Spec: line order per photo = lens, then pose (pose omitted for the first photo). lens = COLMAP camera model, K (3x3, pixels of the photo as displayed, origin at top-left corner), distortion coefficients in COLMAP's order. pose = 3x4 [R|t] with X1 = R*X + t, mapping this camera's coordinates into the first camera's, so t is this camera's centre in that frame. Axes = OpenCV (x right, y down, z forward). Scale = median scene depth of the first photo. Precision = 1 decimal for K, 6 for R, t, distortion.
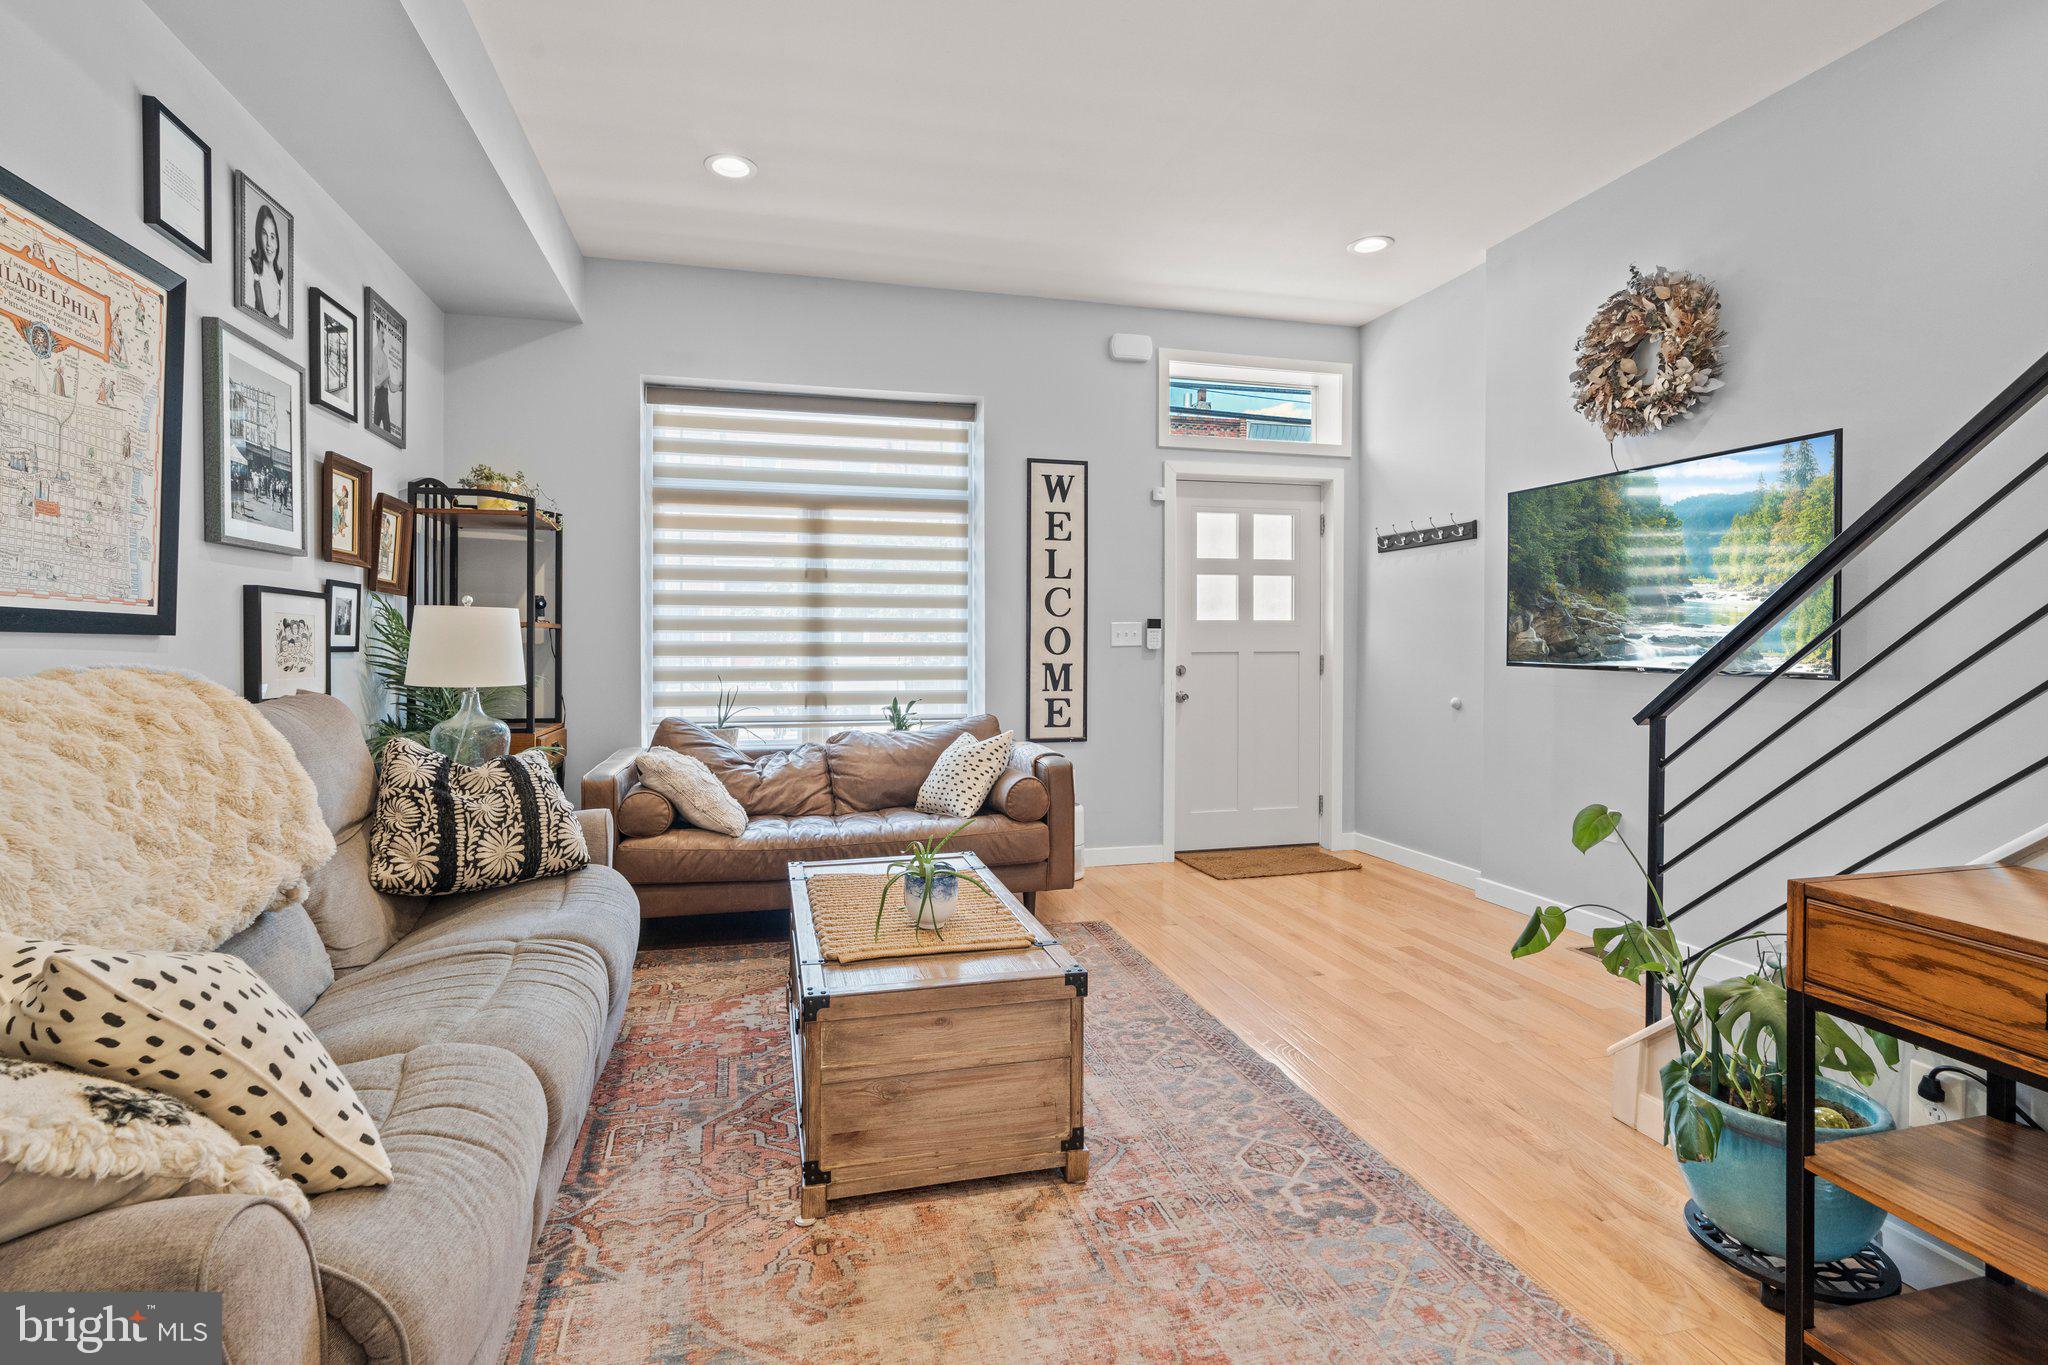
lens RADIAL K [[927.3, 0, 998.3], [0, 927.3, 643.3], [0, 0, 1]] dist [-0.007962, 0.000542]
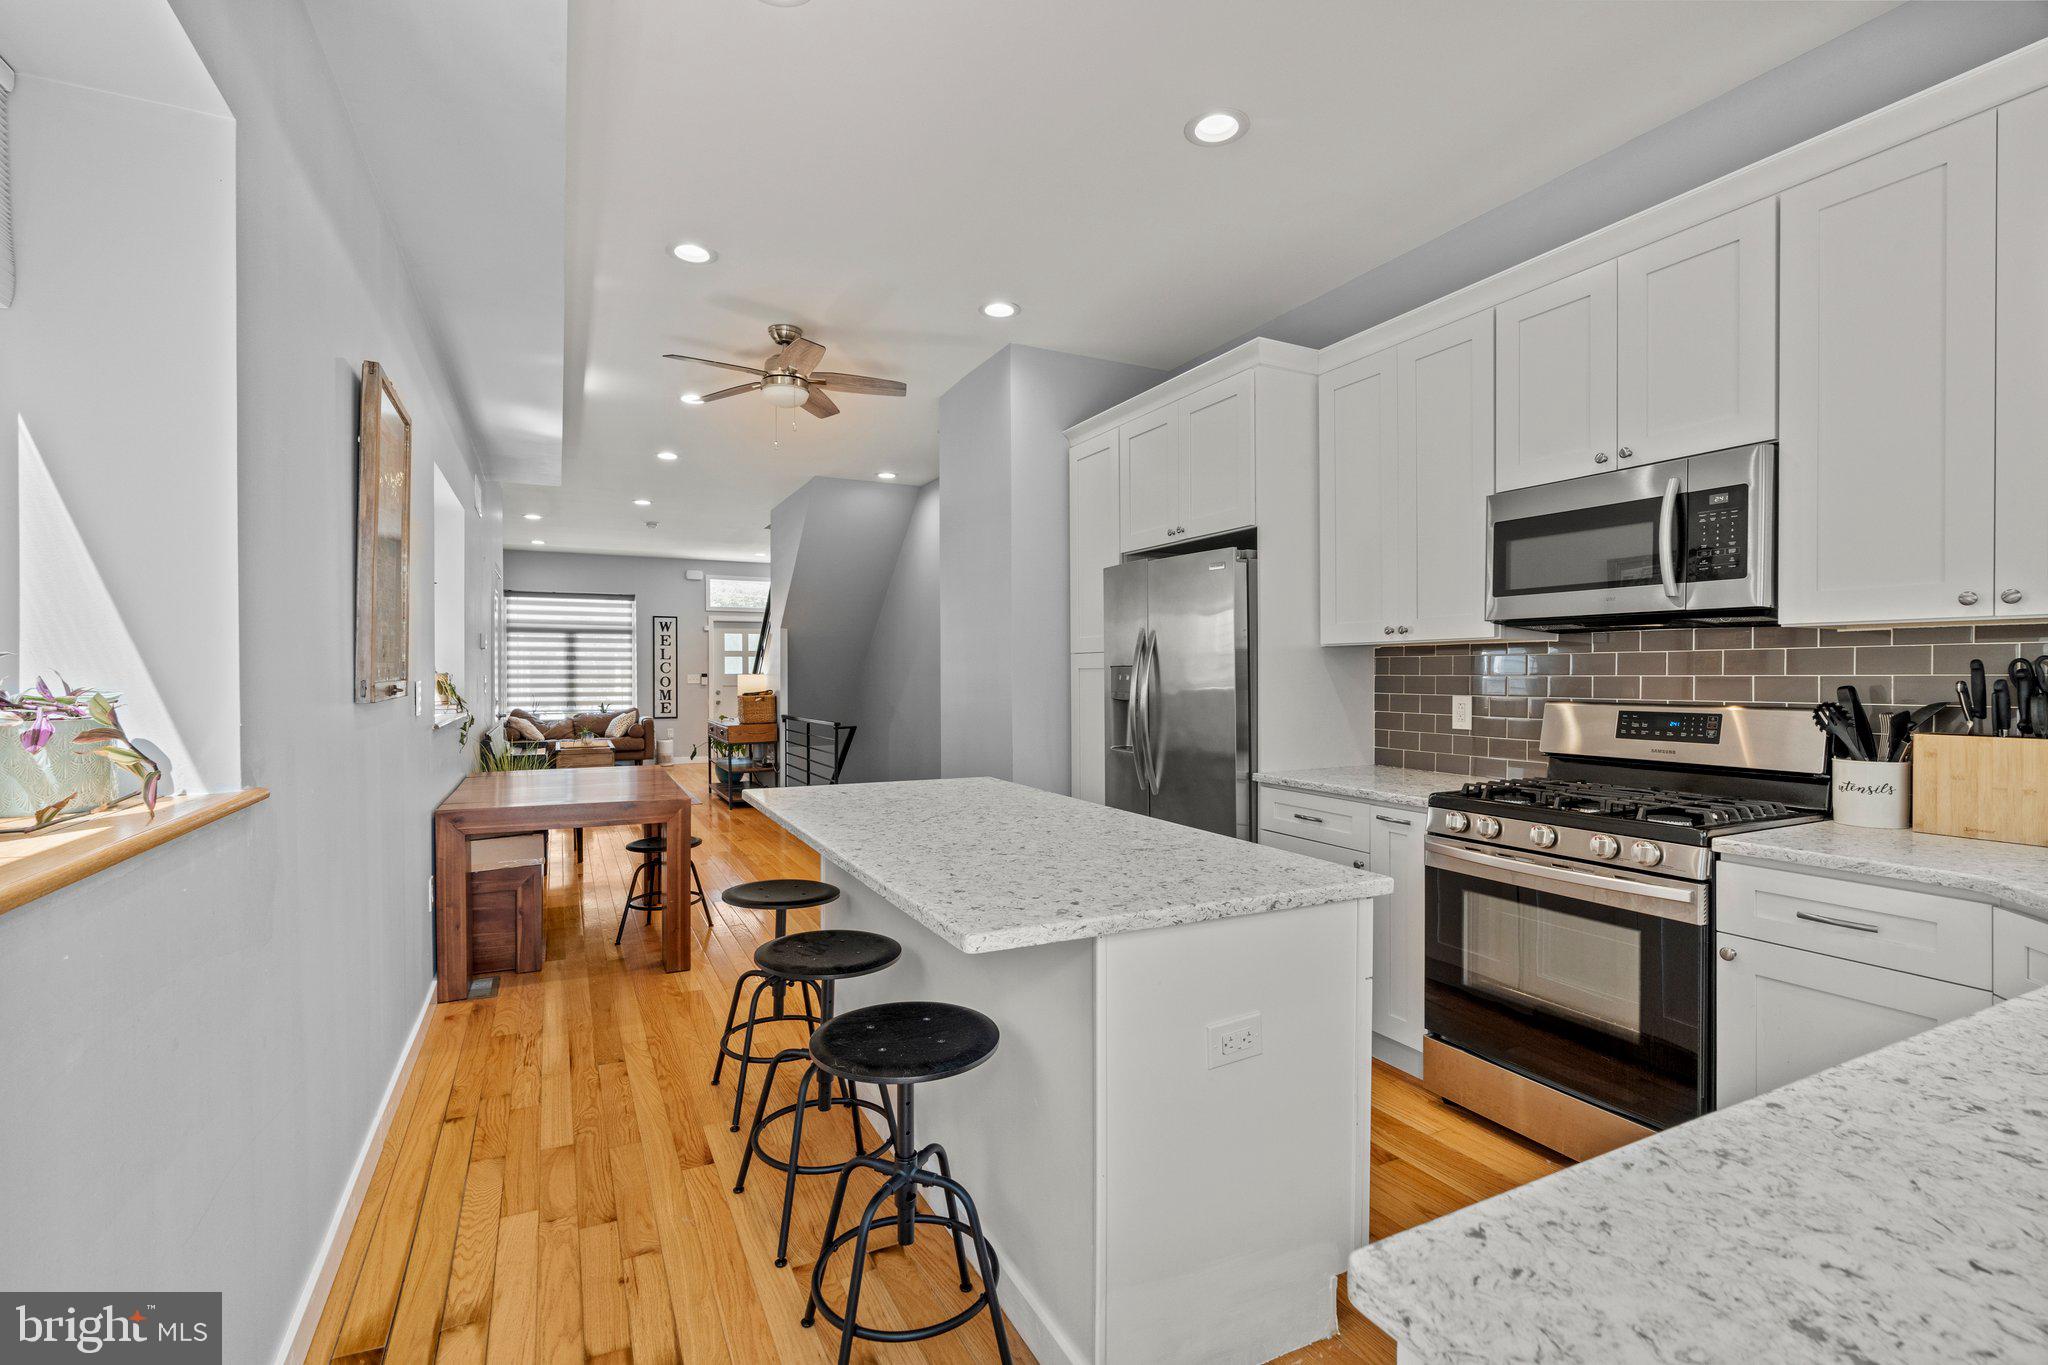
lens RADIAL K [[927.3, 0, 1020.4], [0, 927.3, 678.2], [0, 0, 1]] dist [-0.007962, 0.000542]
pose [[0.976023, -0.003859, 0.217631, 0.498143], [0.003315, 0.999990, 0.002865, -0.017741], [-0.217640, -0.002075, 0.976027, -1.936154]]
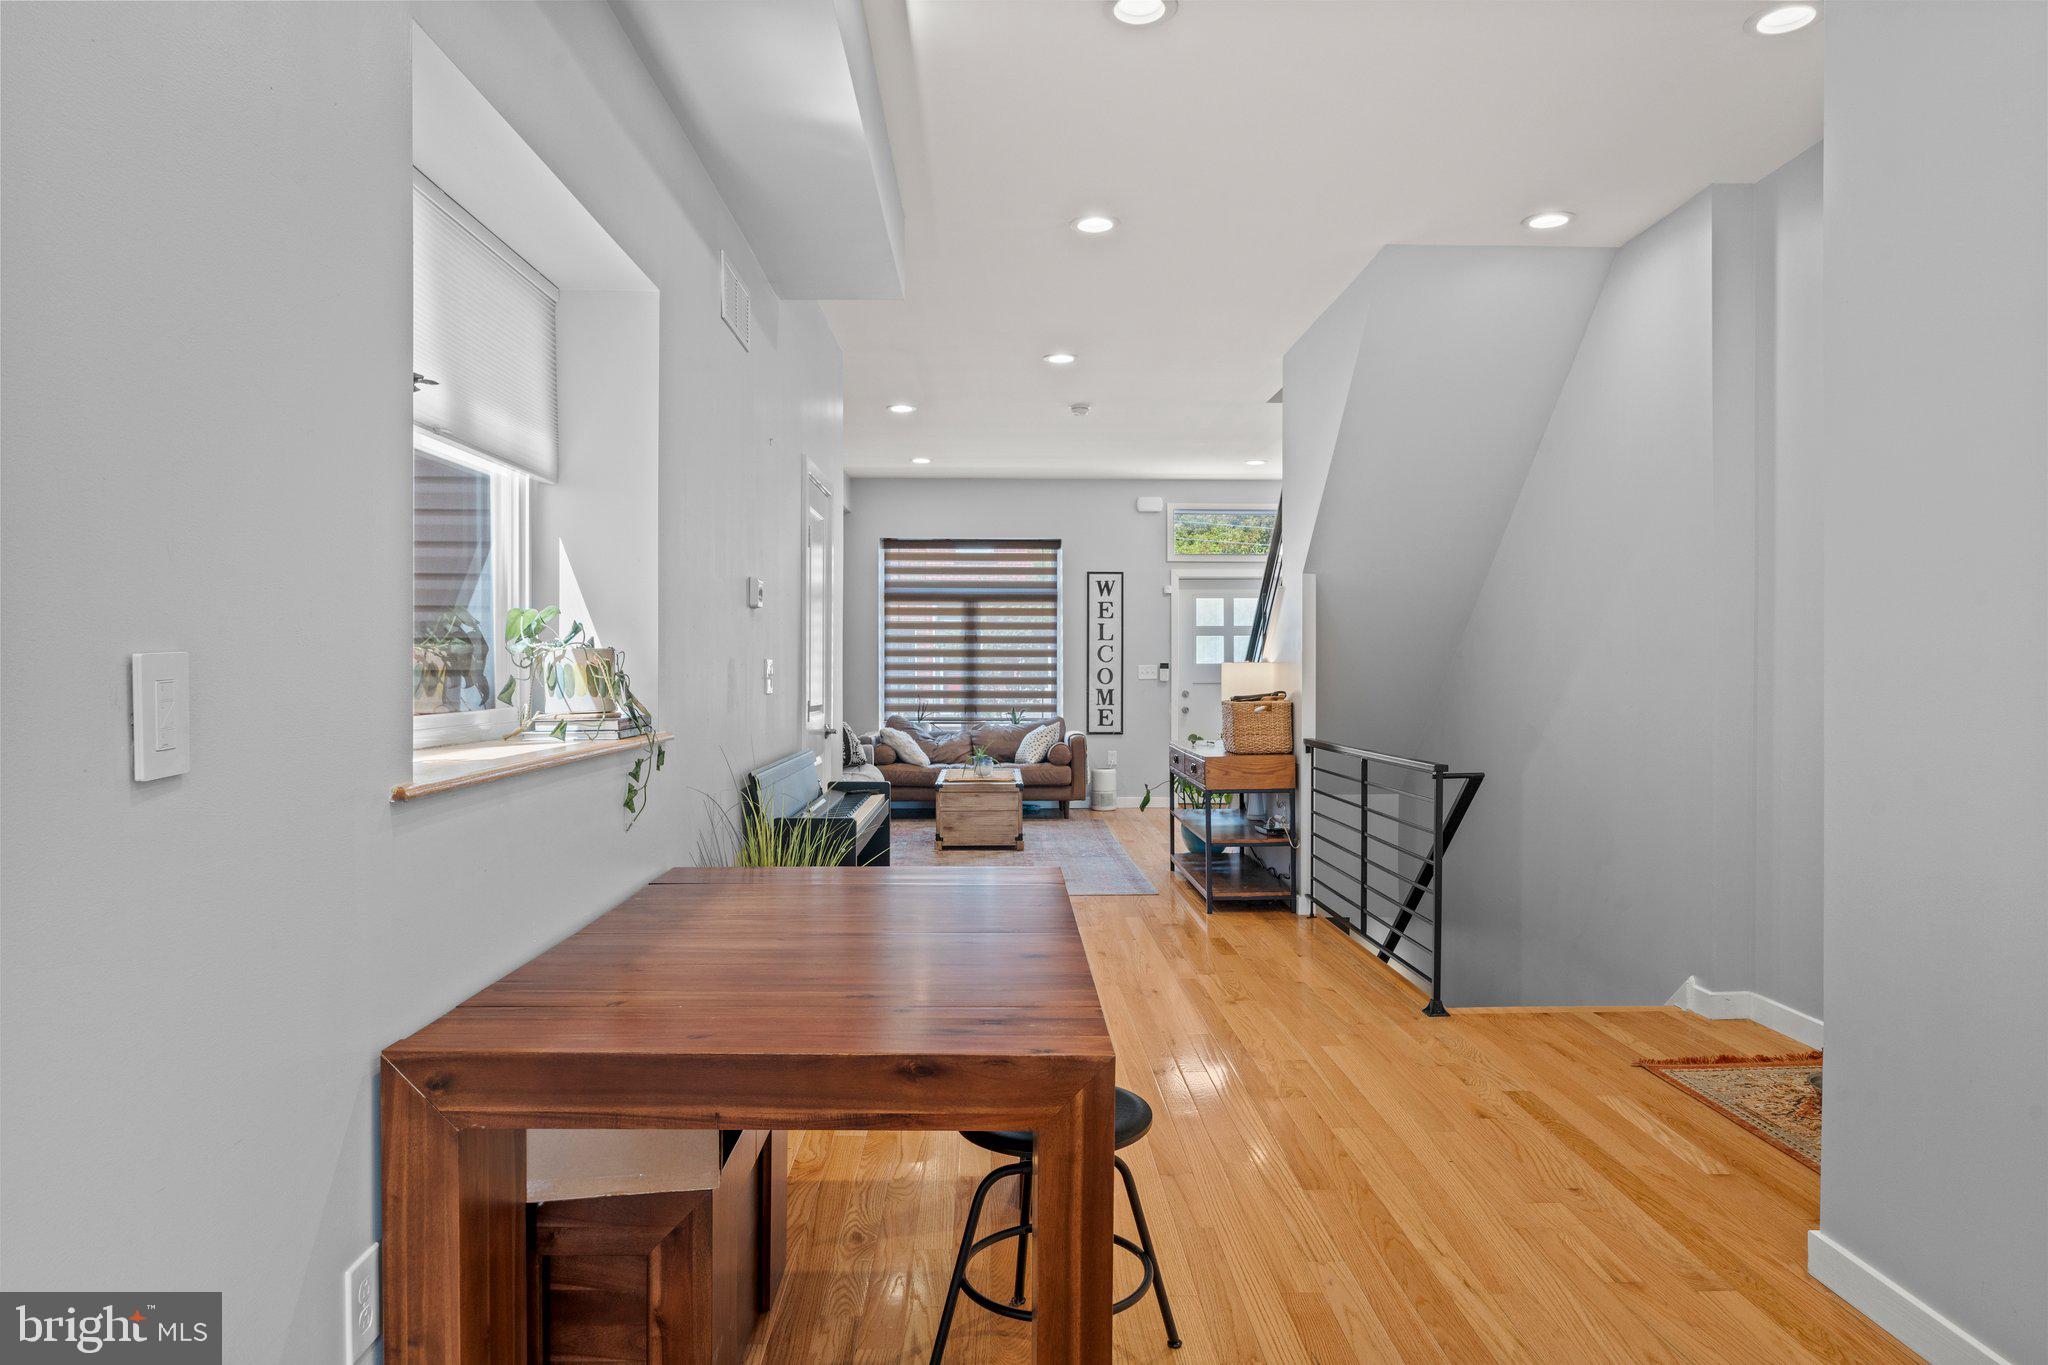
lens RADIAL K [[1225.0, 0, 1014.0], [0, 1225.0, 679.5], [0, 0, 1]] dist [0.001023, 0.000039]
pose [[0.973119, 0.001987, -0.230293, 0.427502], [-0.000631, 0.999982, 0.005964, -0.009963], [0.230301, -0.005658, 0.973103, -1.277175]]
